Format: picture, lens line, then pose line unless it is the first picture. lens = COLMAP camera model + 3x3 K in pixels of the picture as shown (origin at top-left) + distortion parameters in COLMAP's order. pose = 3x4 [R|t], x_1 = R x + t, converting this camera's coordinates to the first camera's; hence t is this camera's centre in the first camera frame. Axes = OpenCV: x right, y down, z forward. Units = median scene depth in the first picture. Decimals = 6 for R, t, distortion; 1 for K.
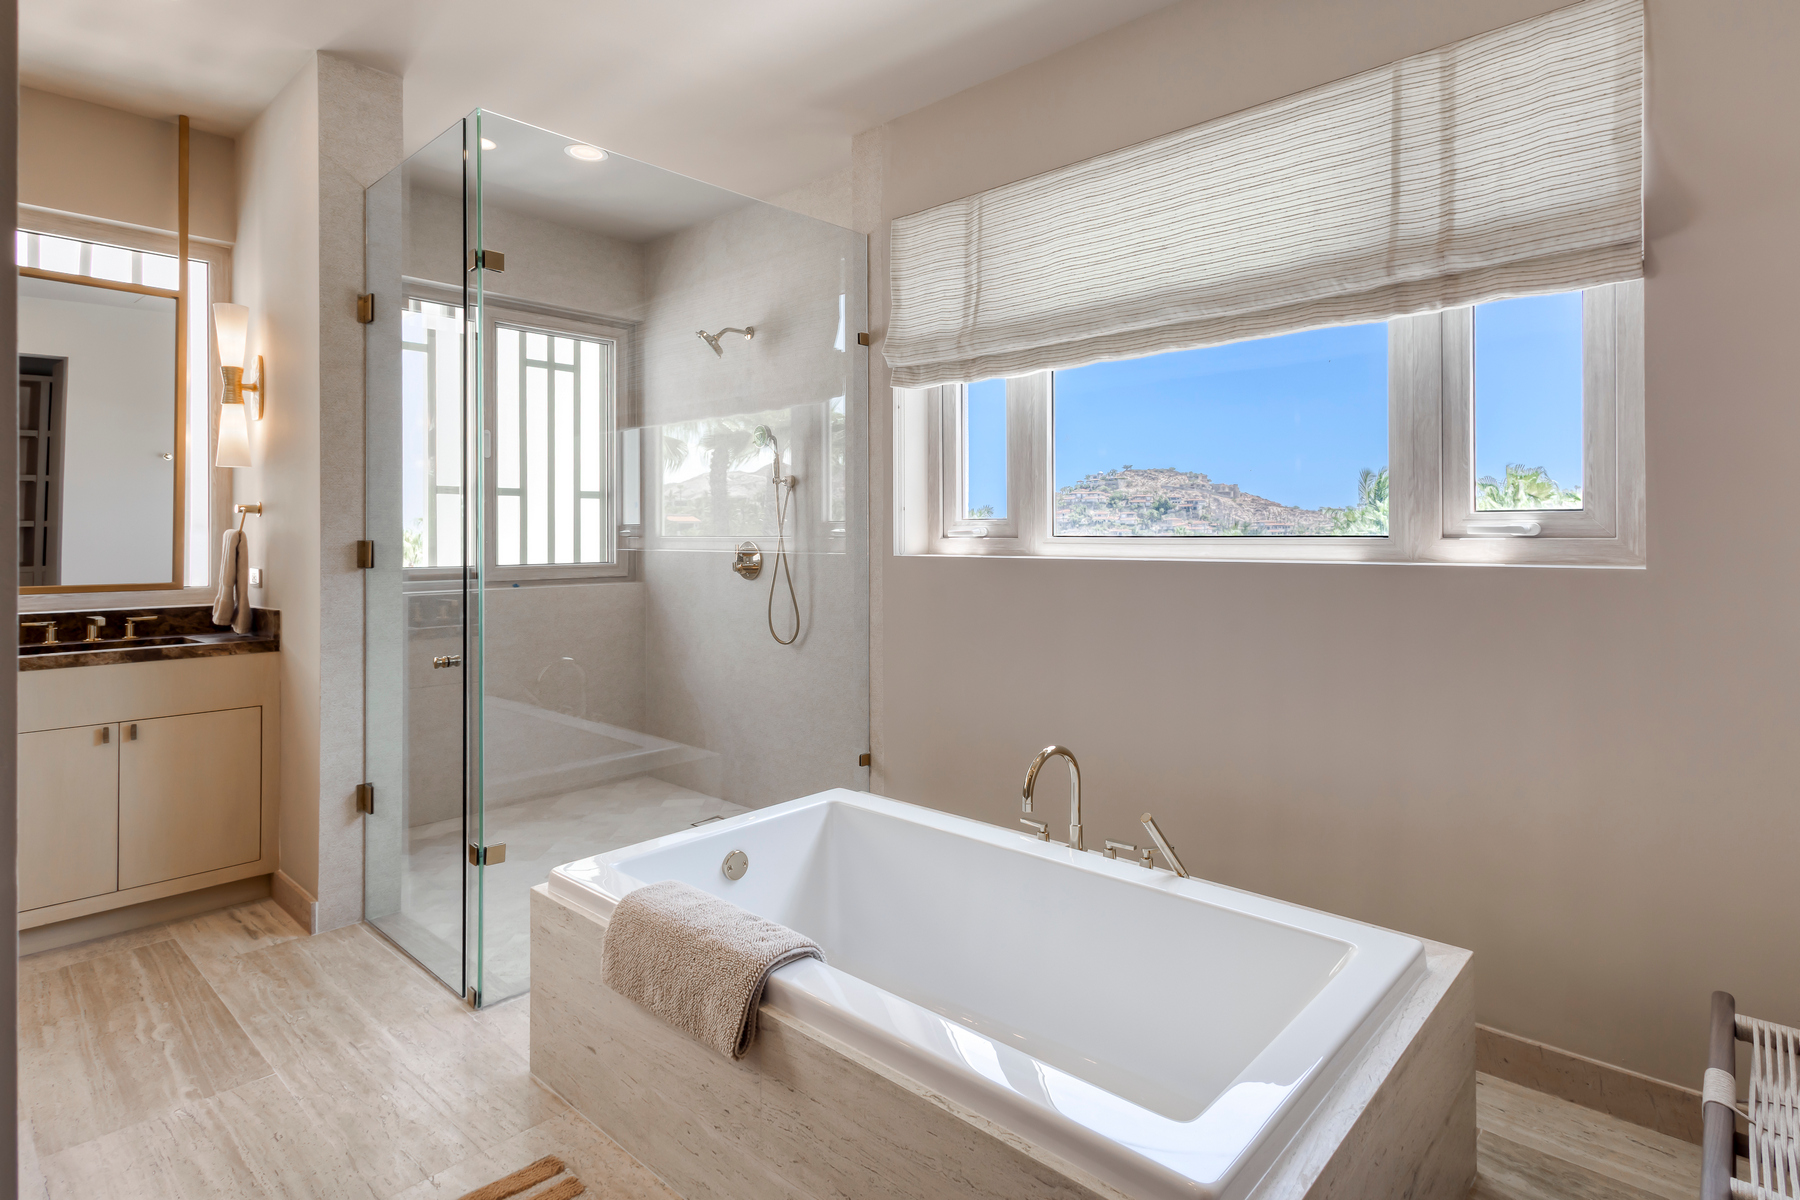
lens RADIAL K [[932.2, 0, 957.1], [0, 932.2, 530.7], [0, 0, 1]] dist [0.011301, 0.000001]
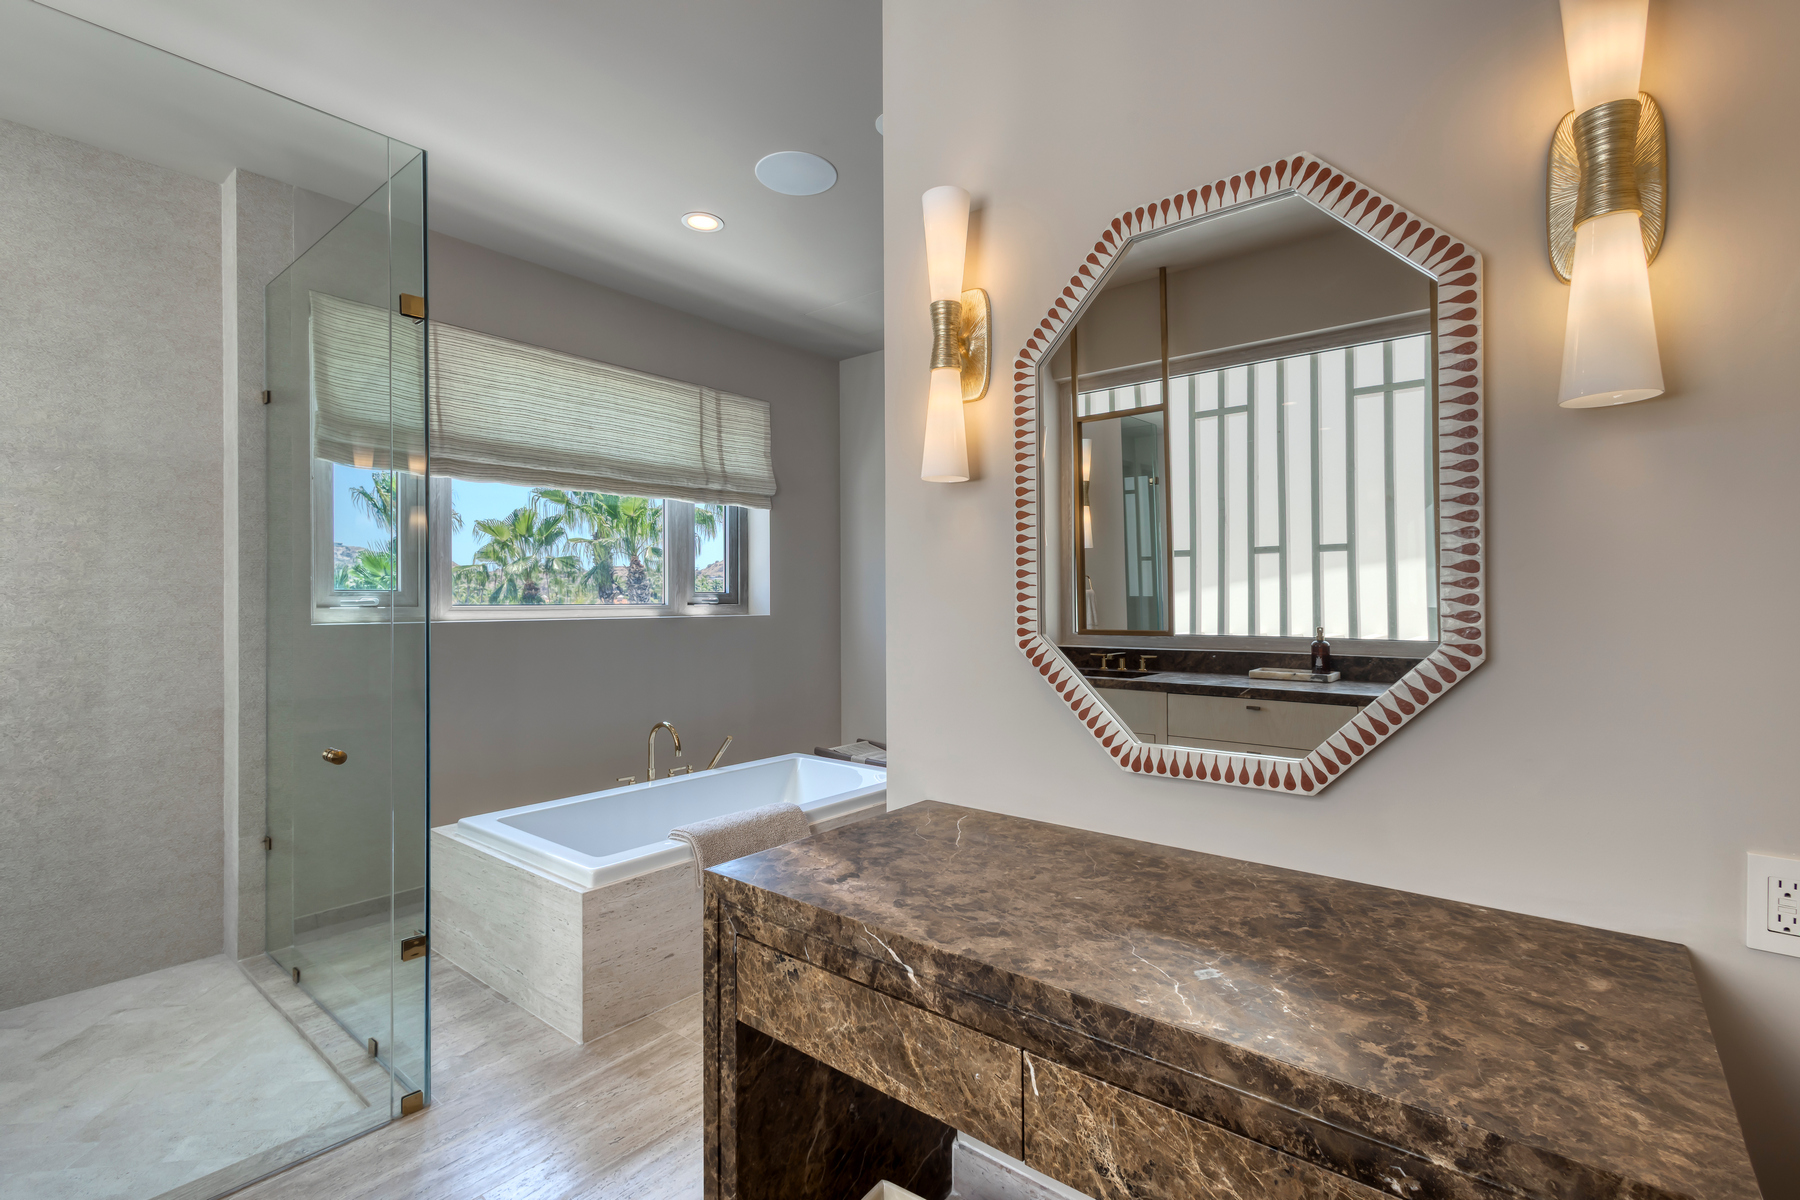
lens RADIAL K [[825.5, 0, 900.0], [0, 825.5, 600.0], [0, 0, 1]] dist [0.008474, -0.001451]
pose [[-0.022467, 0.003993, 0.999740, -1.166996], [0.000723, 0.999992, -0.003978, 0.004405], [-0.999747, 0.000633, -0.022470, 0.463251]]
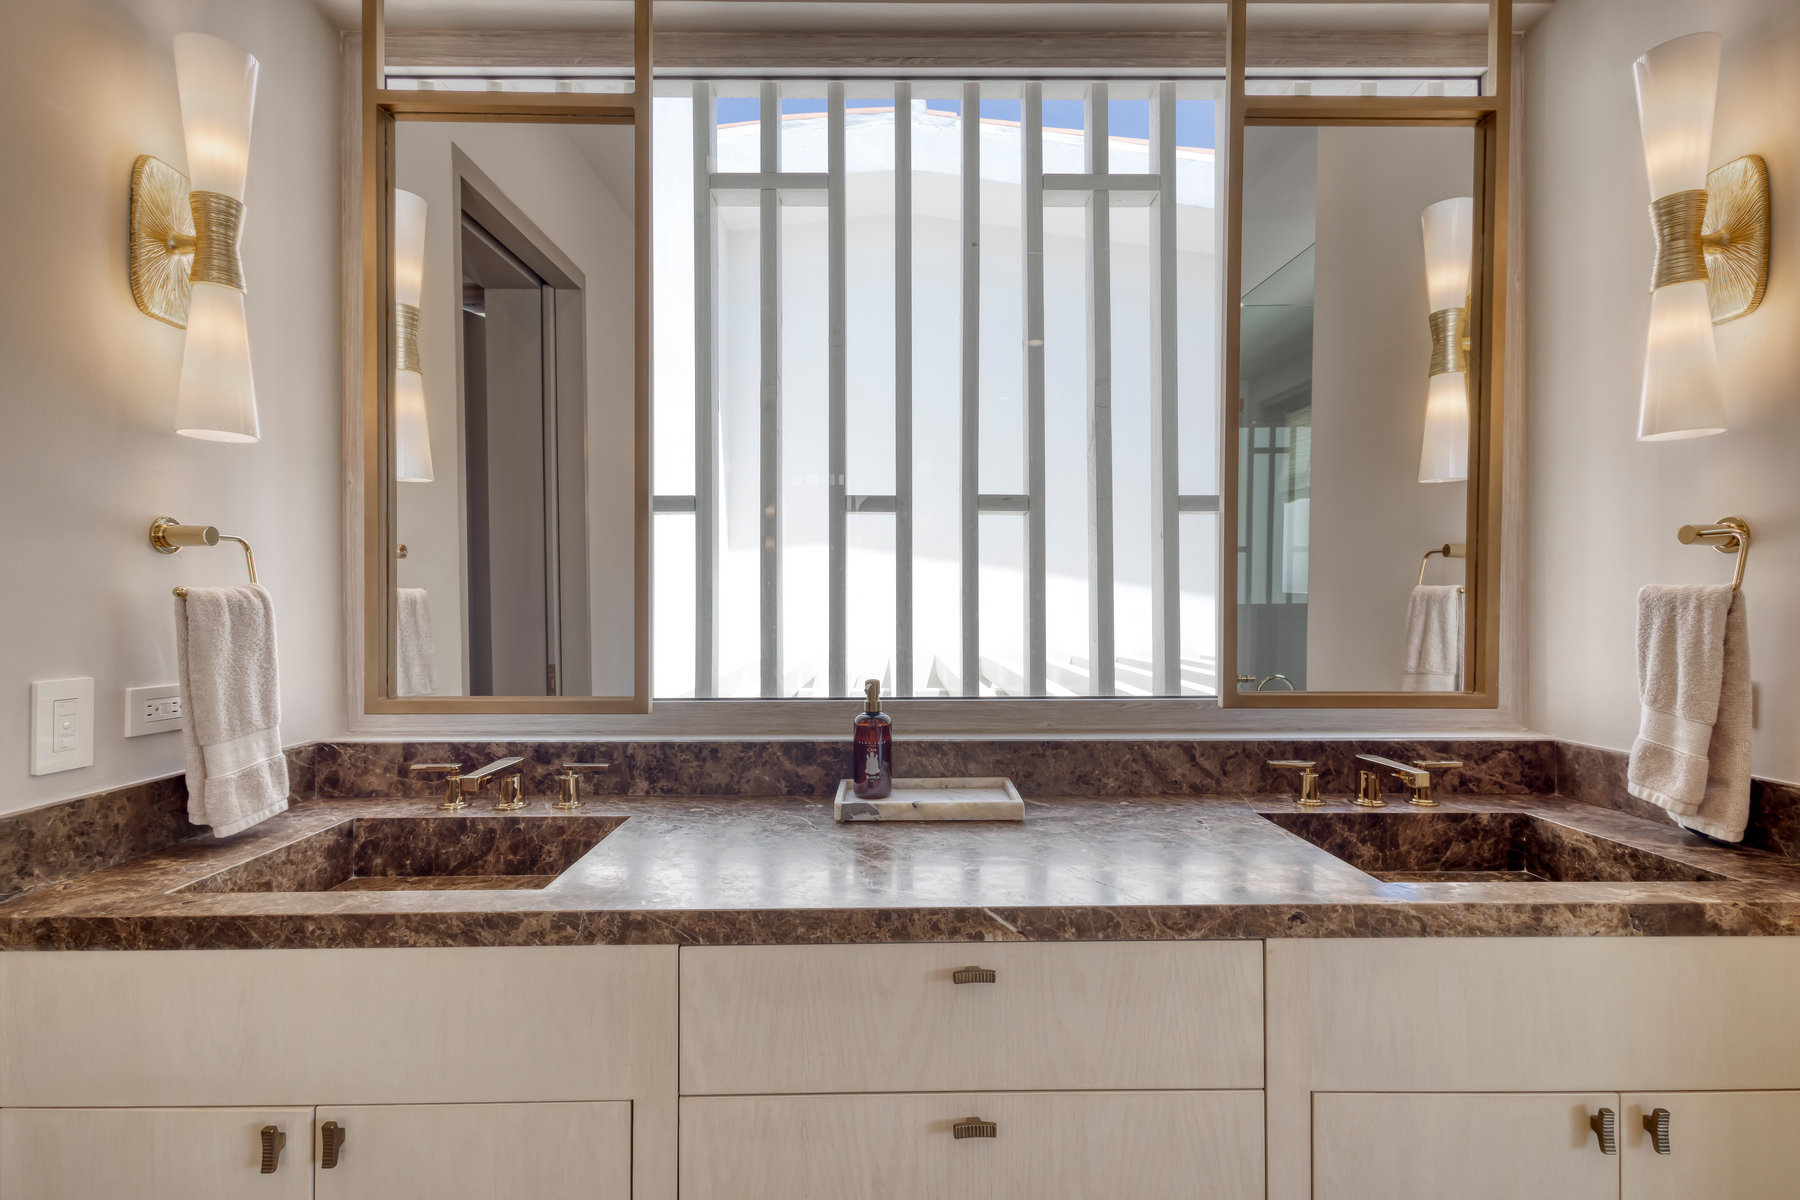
lens RADIAL K [[825.5, 0, 900.0], [0, 825.5, 600.0], [0, 0, 1]] dist [0.008474, -0.001451]
pose [[0.663210, -0.002001, -0.748431, -0.844859], [0.004804, 0.999987, 0.001584, 0.004294], [0.748418, -0.004646, 0.663211, 0.572450]]
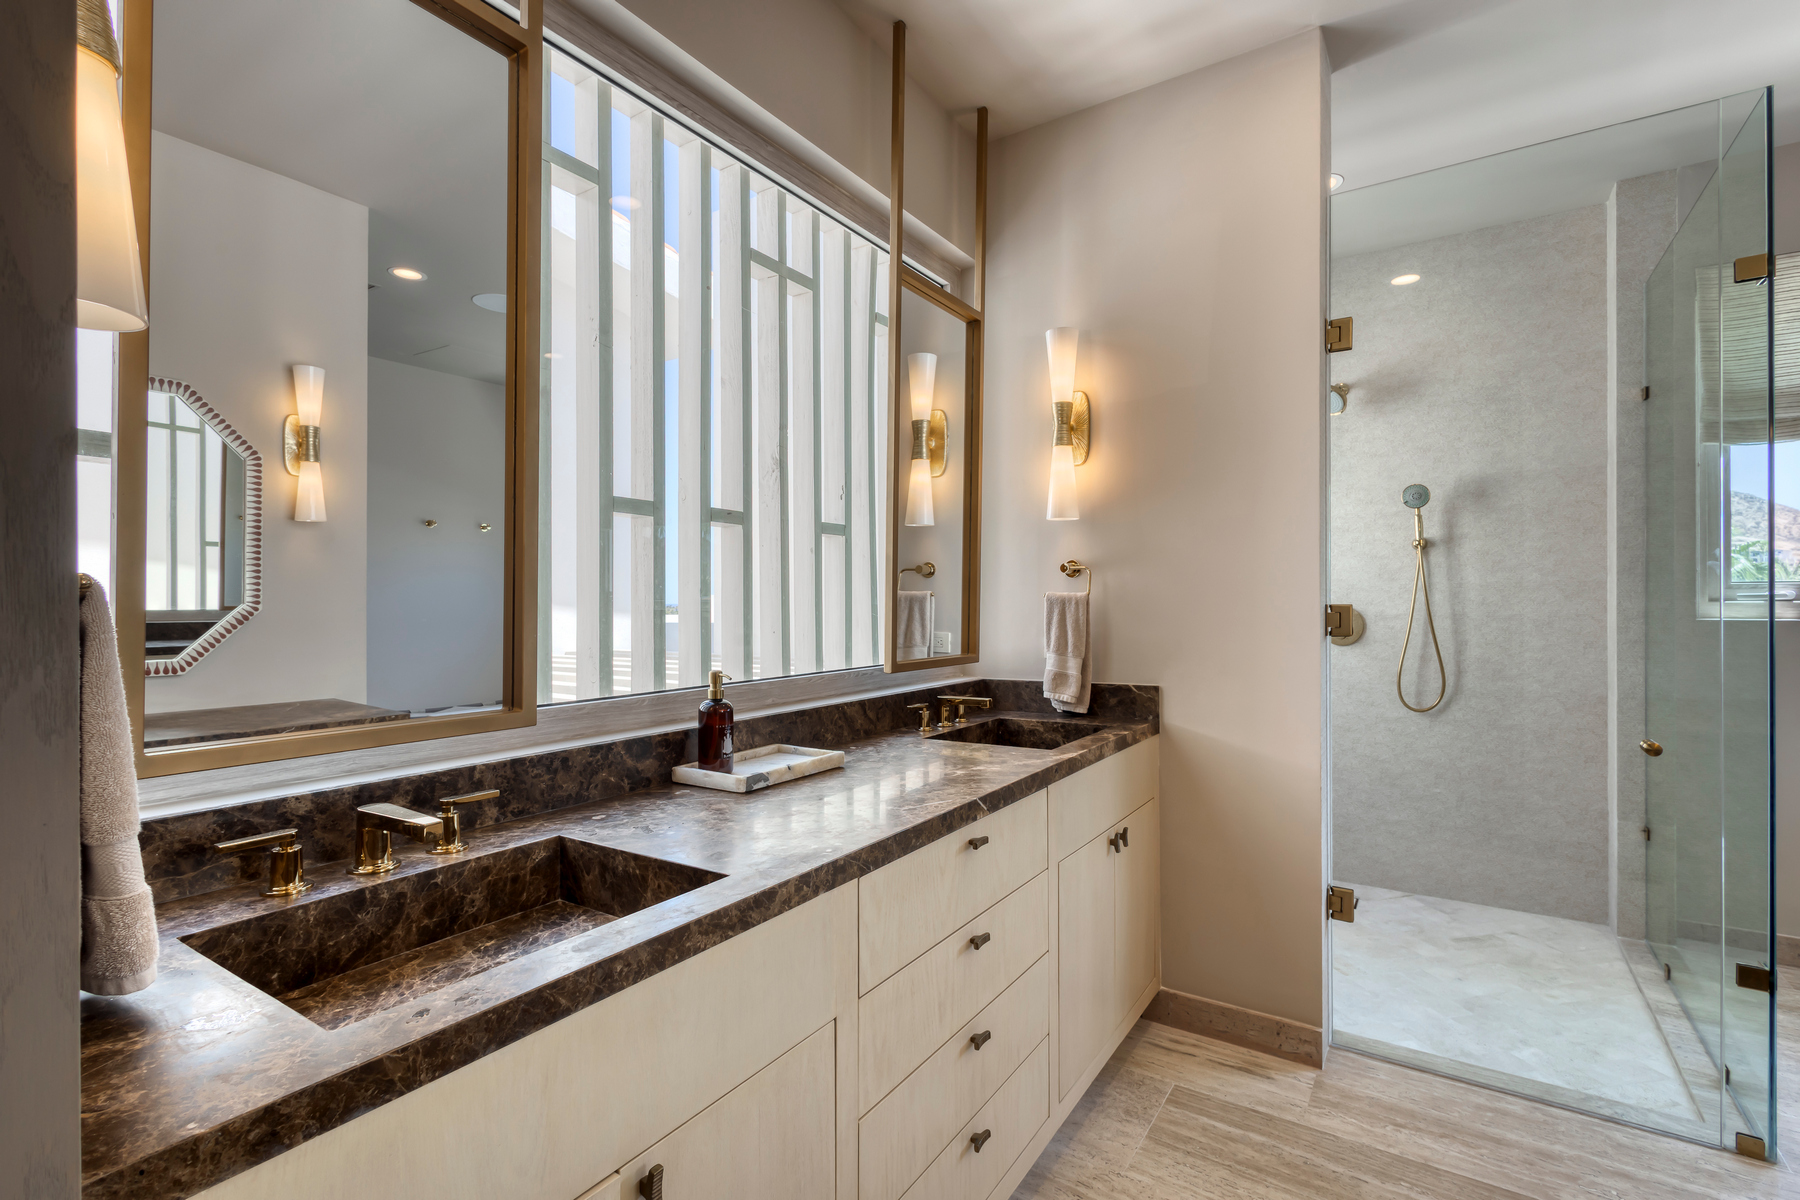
lens RADIAL K [[825.5, 0, 900.0], [0, 825.5, 600.0], [0, 0, 1]] dist [0.008474, -0.001451]
pose [[0.991251, -0.001155, 0.131989, -1.187402], [0.000728, 0.999994, 0.003281, 0.003639], [-0.131992, -0.003156, 0.991246, 0.314472]]
